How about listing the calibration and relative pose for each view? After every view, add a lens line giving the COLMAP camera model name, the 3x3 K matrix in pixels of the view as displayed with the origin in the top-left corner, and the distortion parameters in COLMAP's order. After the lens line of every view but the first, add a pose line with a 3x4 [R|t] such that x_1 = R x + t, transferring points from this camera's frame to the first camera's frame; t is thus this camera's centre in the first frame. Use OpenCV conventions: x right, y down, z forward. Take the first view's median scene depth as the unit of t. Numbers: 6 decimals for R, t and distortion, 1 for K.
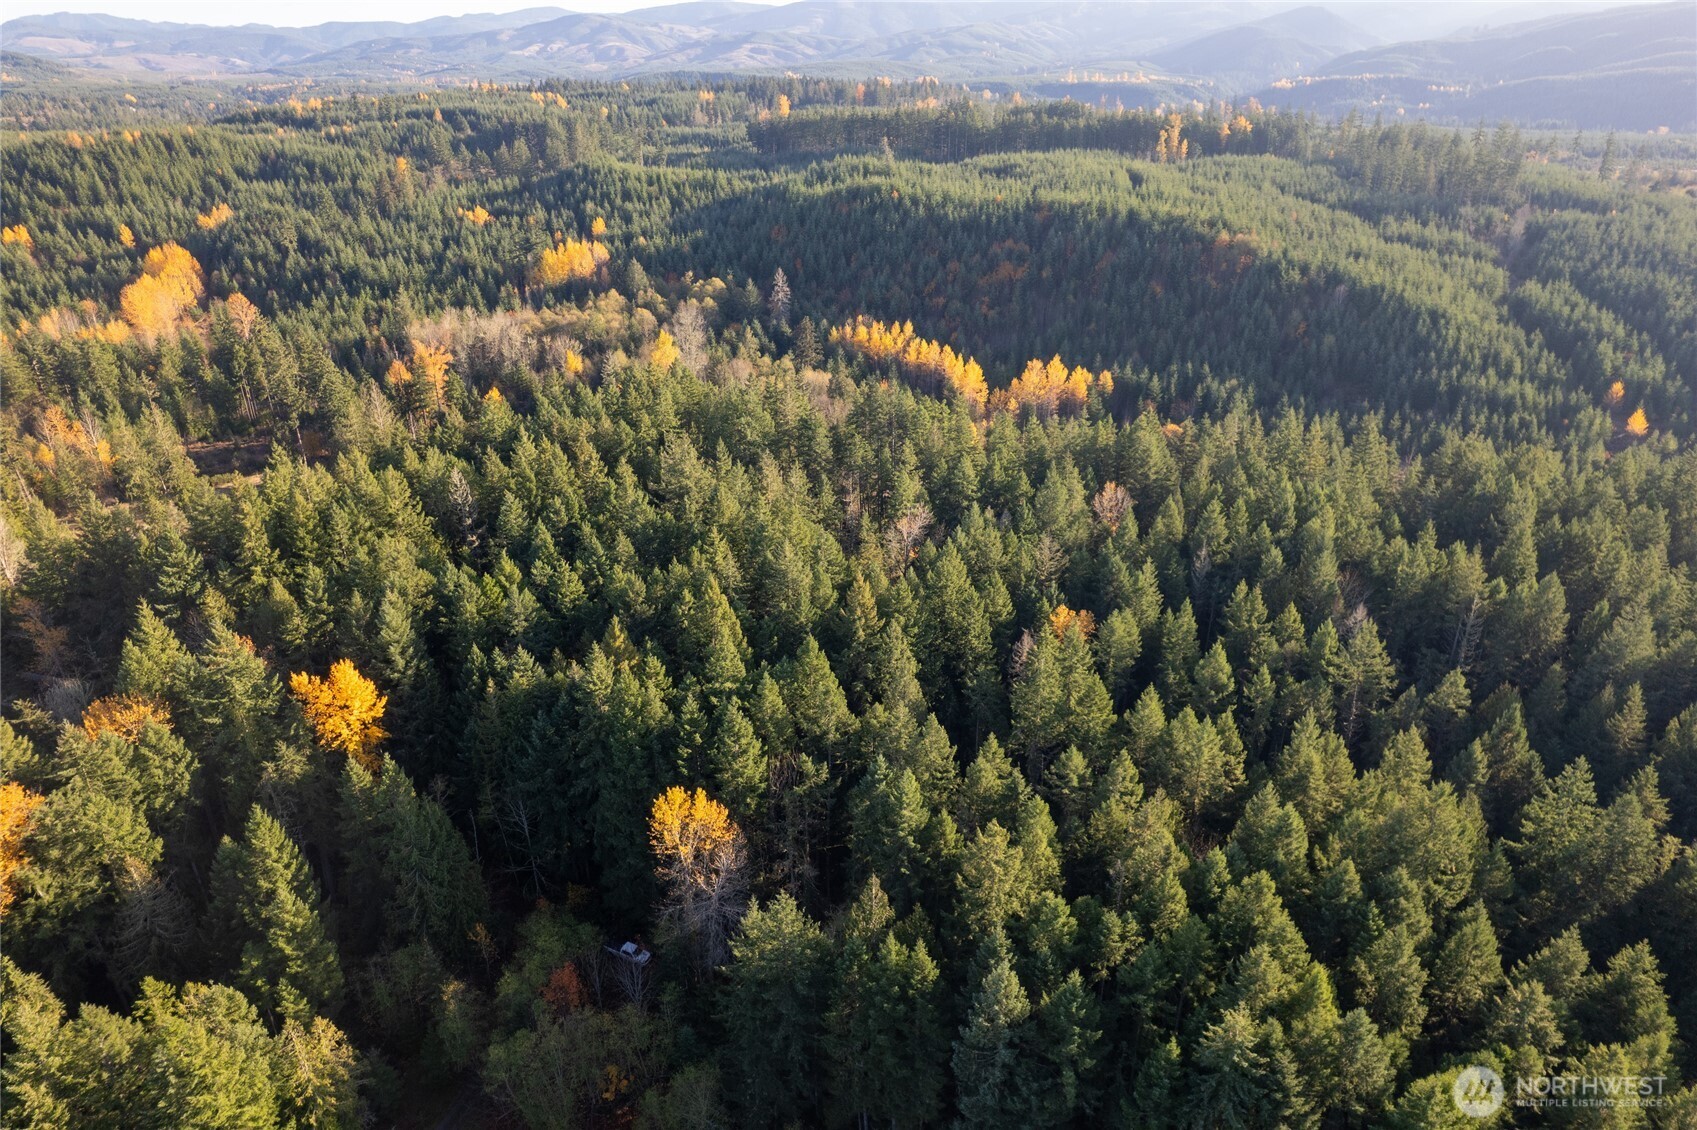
lens RADIAL K [[1079.0, 0, 848.5], [0, 1079.0, 565.0], [0, 0, 1]] dist [-0.069298, 0.069965]
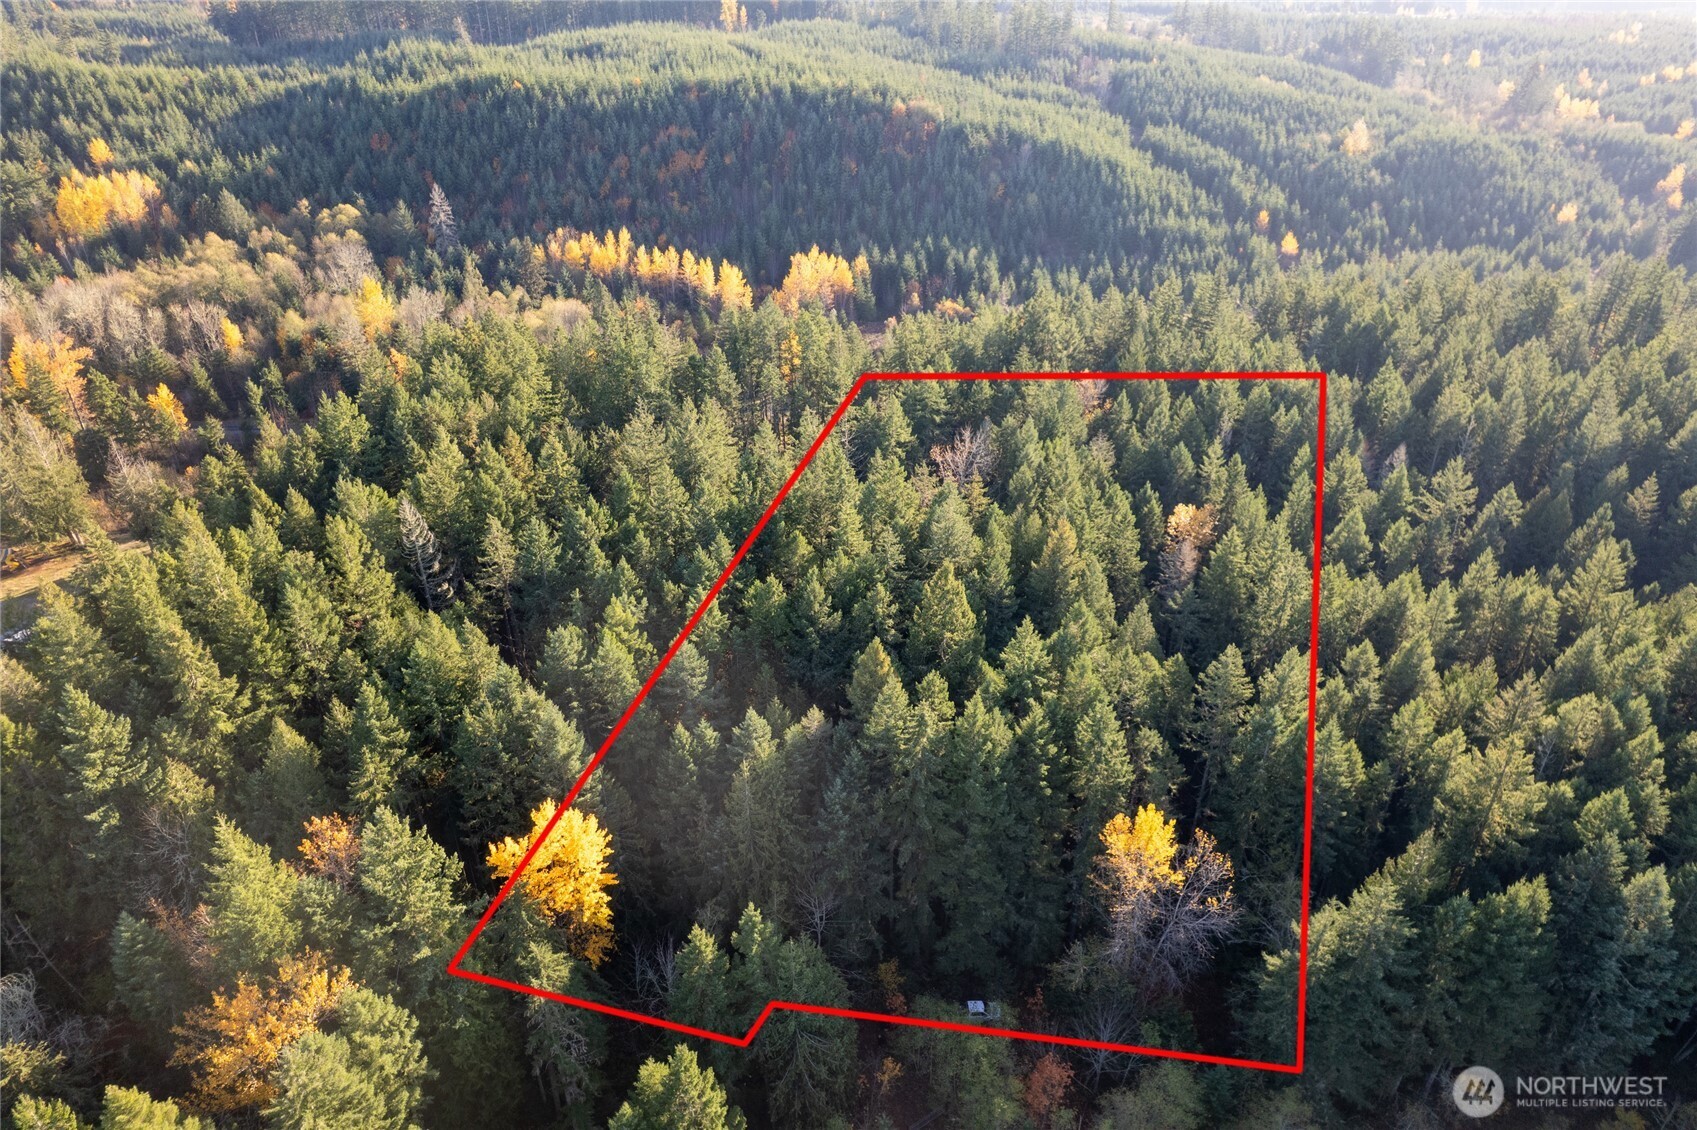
lens RADIAL K [[1079.0, 0, 848.5], [0, 1079.0, 565.0], [0, 0, 1]] dist [-0.069298, 0.069965]
pose [[0.883659, -0.240436, 0.401668, -0.205349], [0.199109, 0.969583, 0.142352, -0.046457], [-0.423677, -0.045815, 0.904654, 0.107703]]
